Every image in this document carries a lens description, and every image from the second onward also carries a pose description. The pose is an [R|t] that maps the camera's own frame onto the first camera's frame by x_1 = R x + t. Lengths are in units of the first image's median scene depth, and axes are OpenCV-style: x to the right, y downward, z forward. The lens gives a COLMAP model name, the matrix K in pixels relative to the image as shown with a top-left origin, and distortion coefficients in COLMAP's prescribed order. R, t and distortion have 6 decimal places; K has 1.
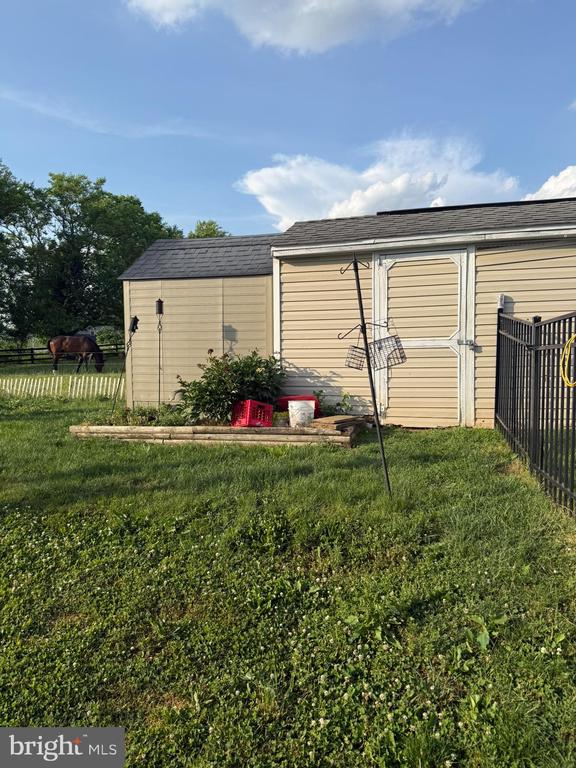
lens RADIAL K [[546.0, 0, 301.7], [0, 546.0, 381.6], [0, 0, 1]] dist [0.113360, -0.166304]
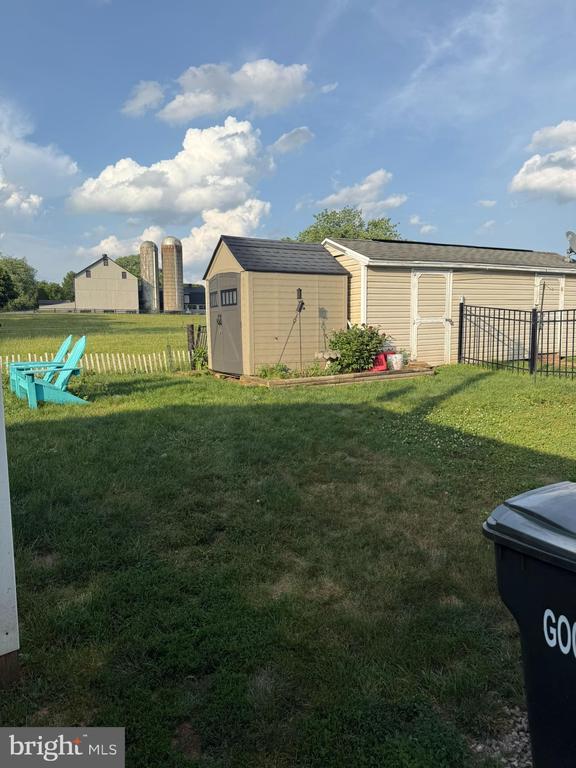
lens RADIAL K [[546.0, 0, 301.7], [0, 546.0, 381.6], [0, 0, 1]] dist [0.113360, -0.166304]
pose [[0.710089, -0.071480, 0.700474, -1.365638], [0.047427, 0.997430, 0.053705, 0.014555], [-0.702513, -0.004914, 0.711654, 0.003122]]
